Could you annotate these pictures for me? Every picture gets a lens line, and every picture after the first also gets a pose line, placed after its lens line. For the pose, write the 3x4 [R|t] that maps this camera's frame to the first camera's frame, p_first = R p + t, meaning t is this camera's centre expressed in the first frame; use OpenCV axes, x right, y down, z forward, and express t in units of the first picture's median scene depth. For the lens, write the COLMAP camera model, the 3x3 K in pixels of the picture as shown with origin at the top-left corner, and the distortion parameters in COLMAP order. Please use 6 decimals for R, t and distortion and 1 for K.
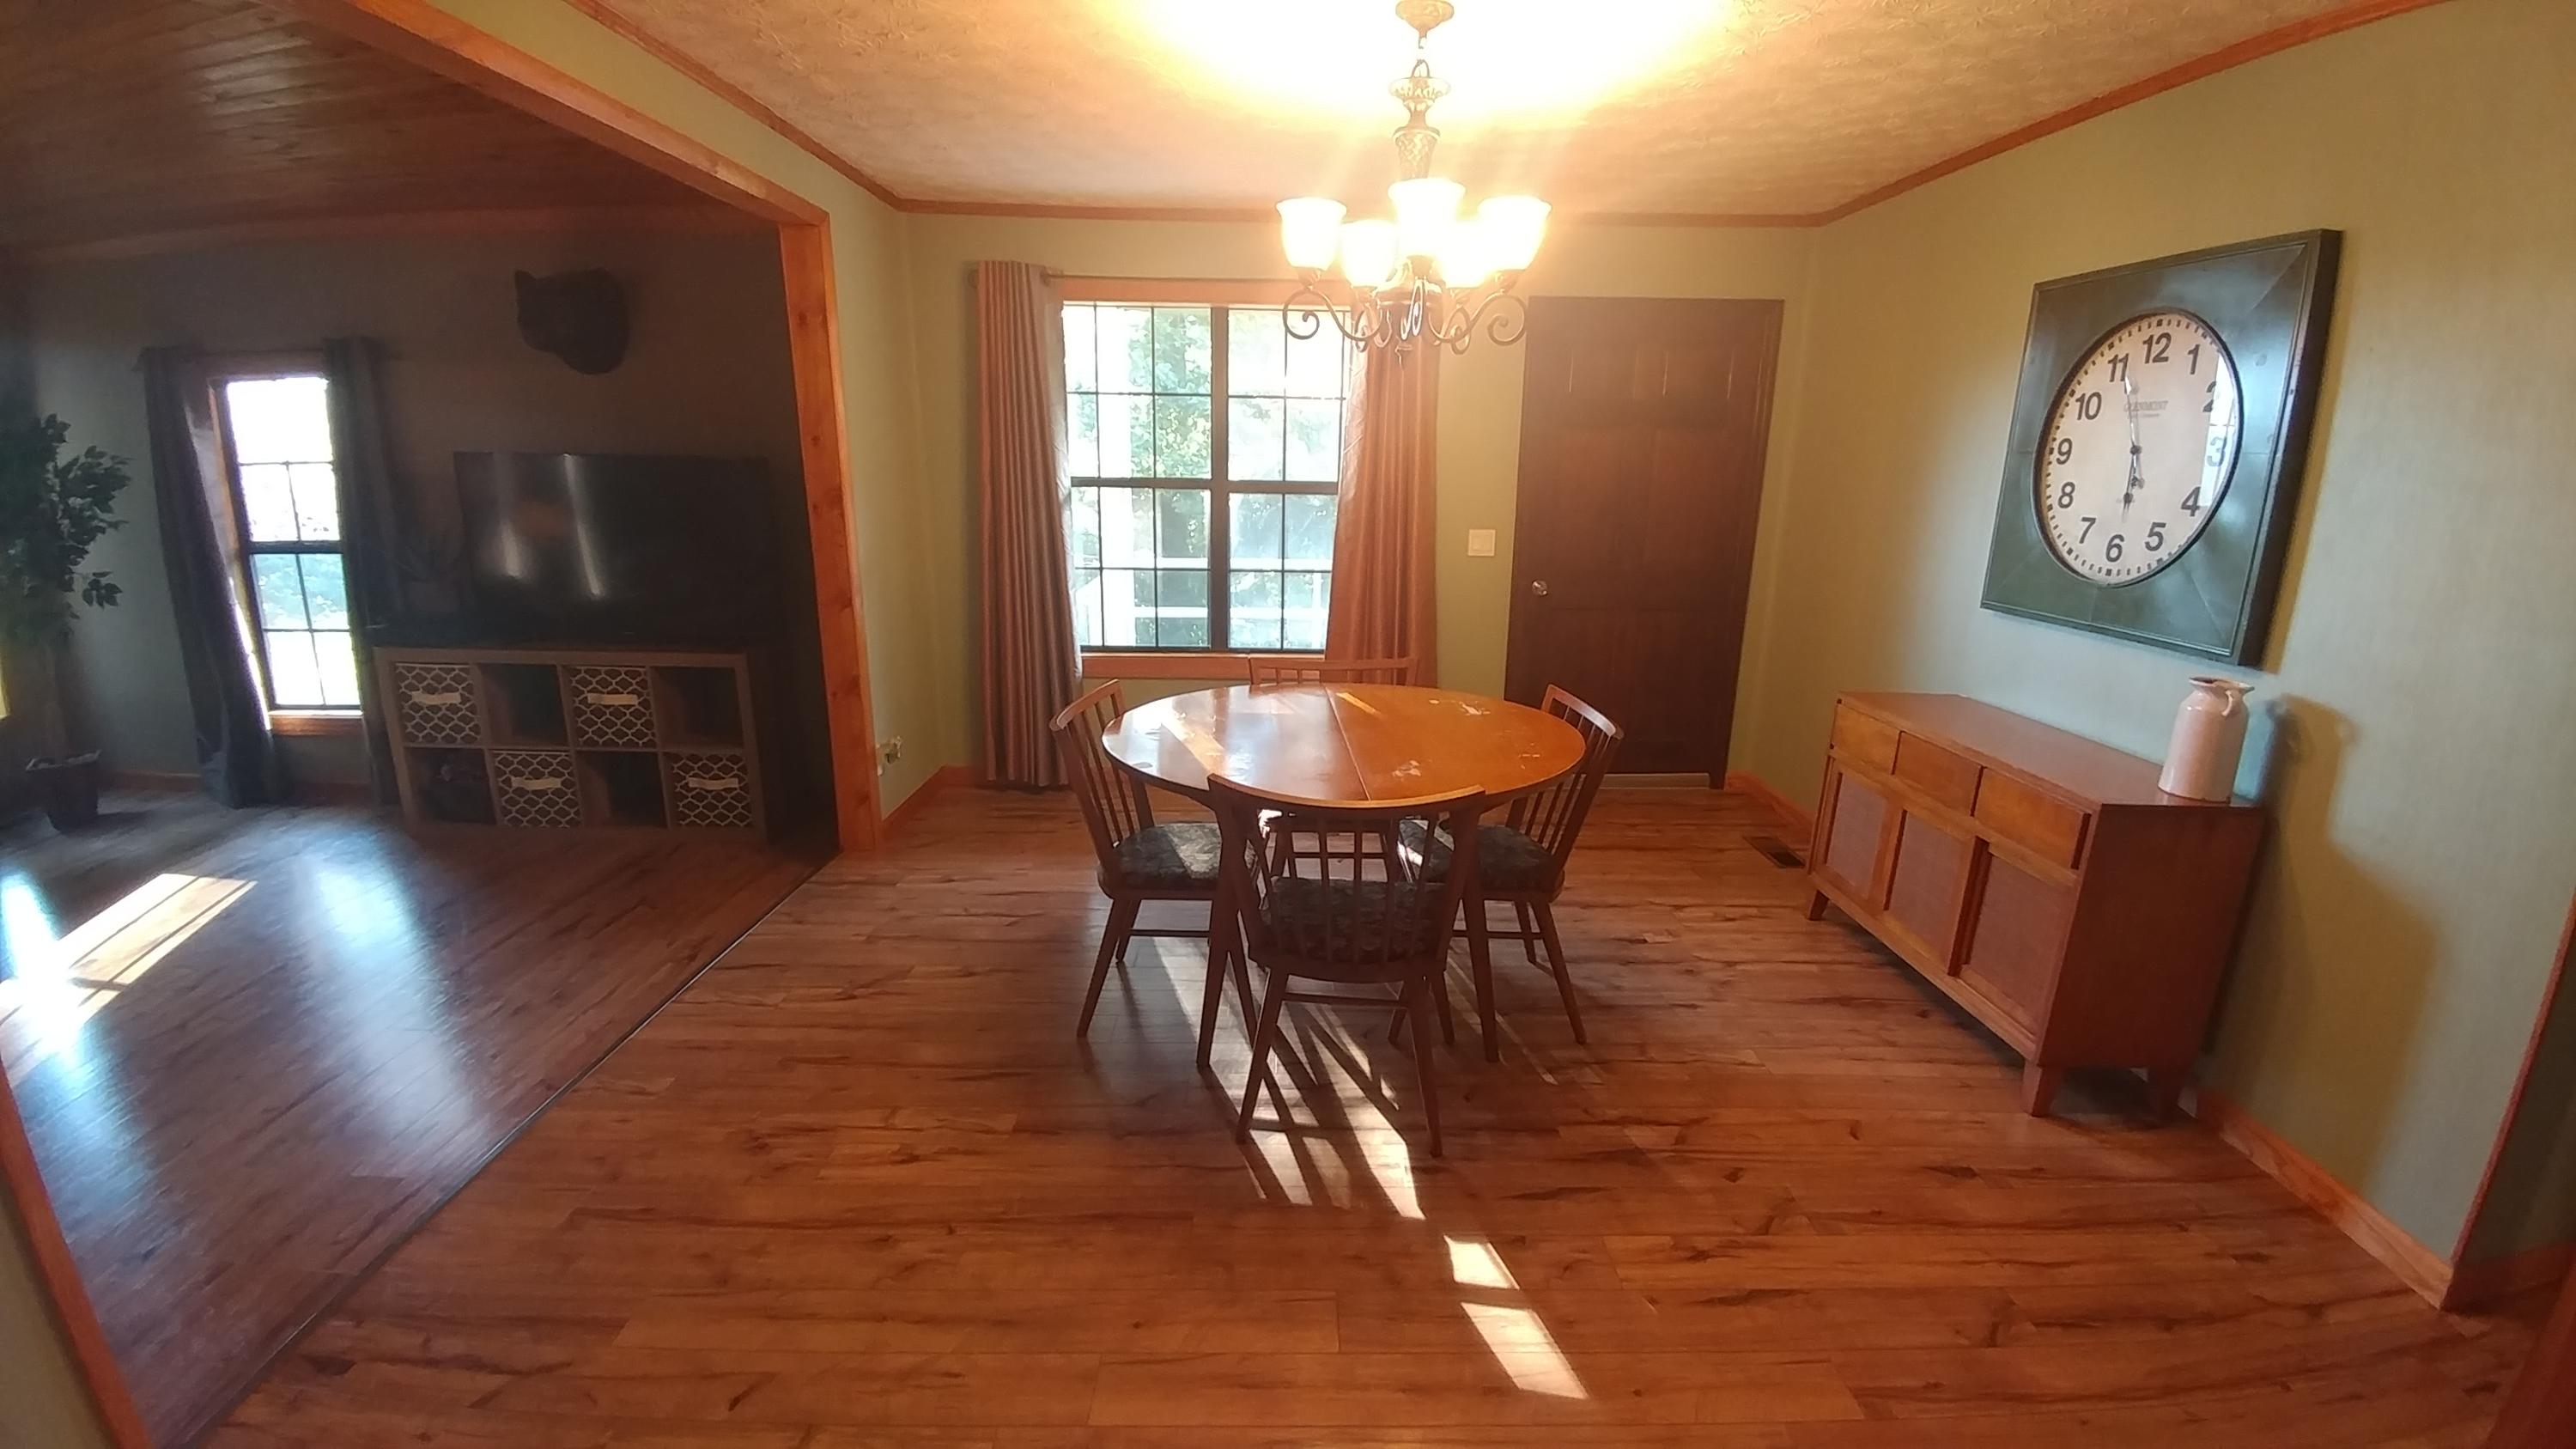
lens RADIAL K [[1068.1, 0, 1273.1], [0, 1068.1, 714.4], [0, 0, 1]] dist [0.002627, -0.009546]
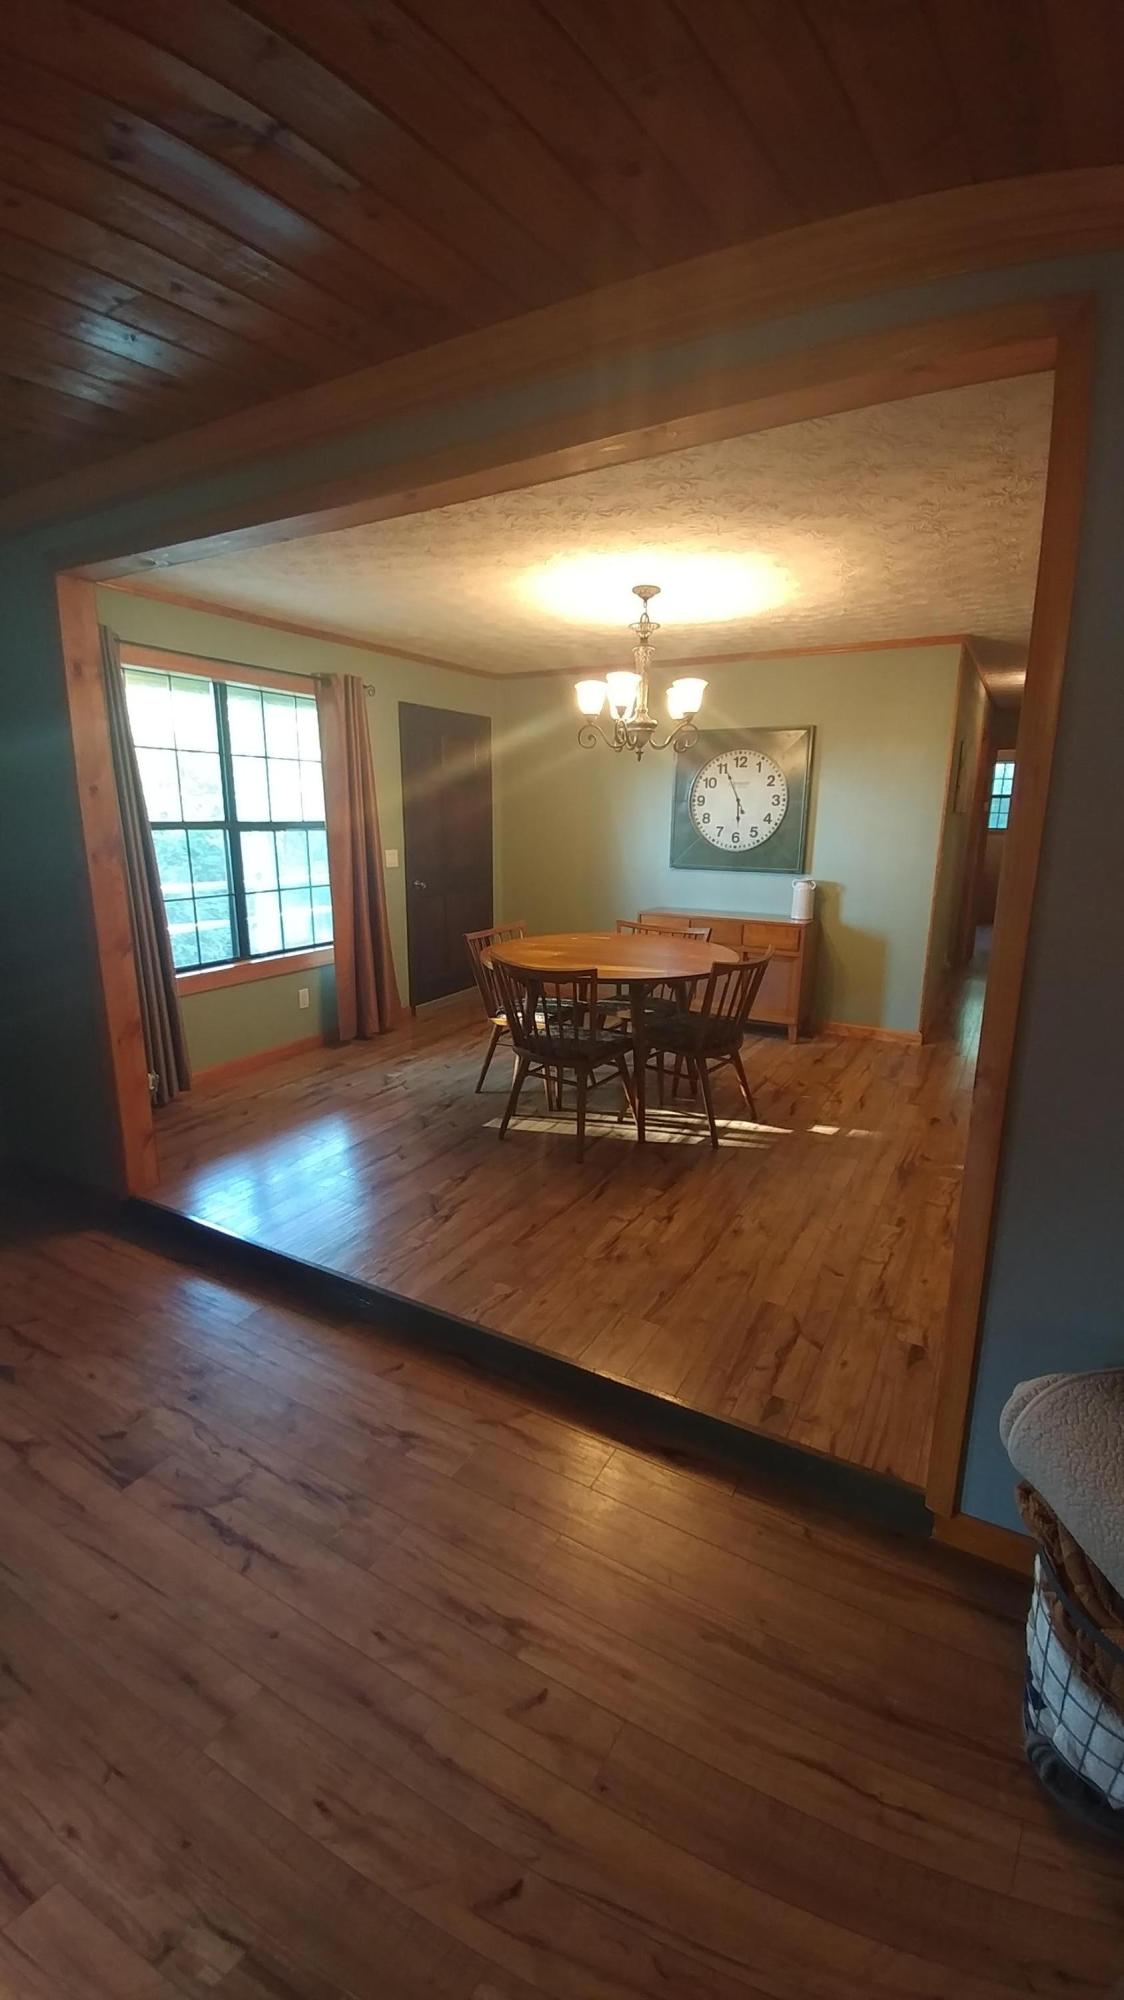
lens RADIAL K [[829.2, 0, 542.9], [0, 829.2, 998.1], [0, 0, 1]] dist [0.002627, -0.009546]
pose [[0.507883, -0.200721, 0.837715, -1.184803], [0.201931, 0.973119, 0.110740, -0.089932], [-0.837424, 0.112918, 0.534762, 0.337896]]
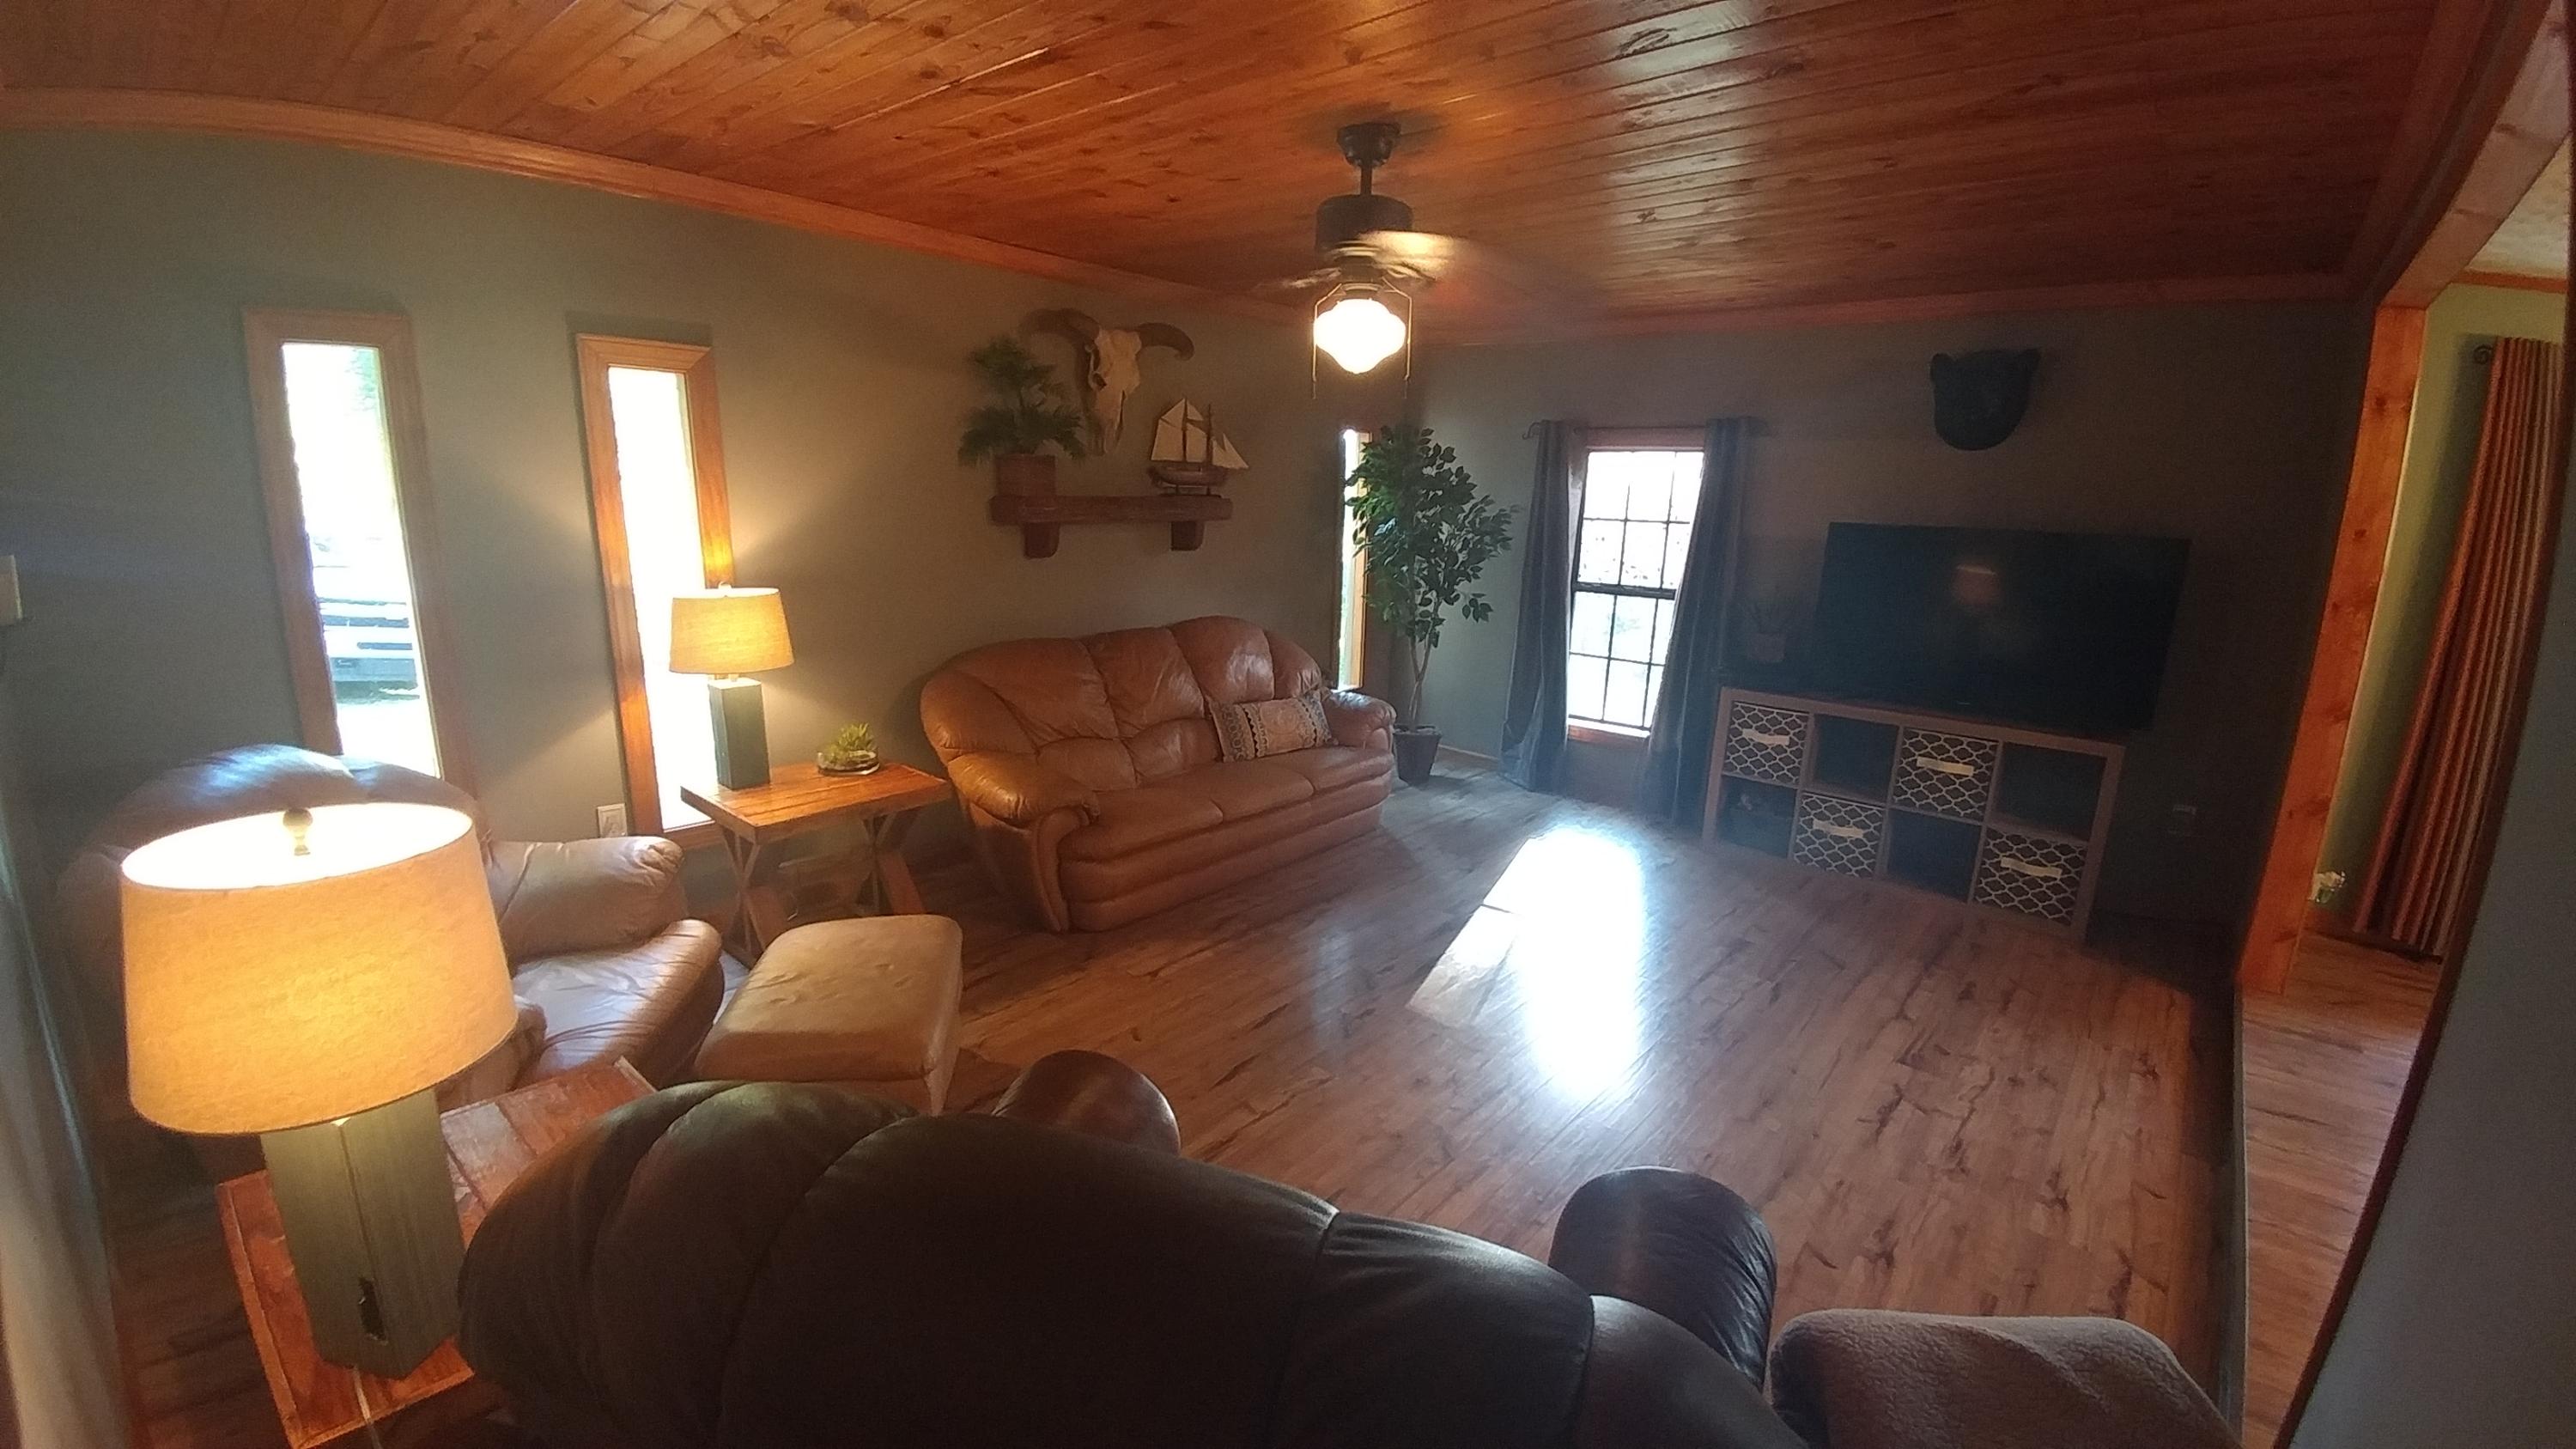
lens RADIAL K [[1068.1, 0, 1281.2], [0, 1068.1, 728.6], [0, 0, 1]] dist [0.002627, -0.009546]
pose [[0.749553, 0.155252, -0.643481, -0.678978], [-0.171896, 0.984410, 0.037276, 0.032394], [0.639236, 0.082672, 0.764554, -0.281763]]
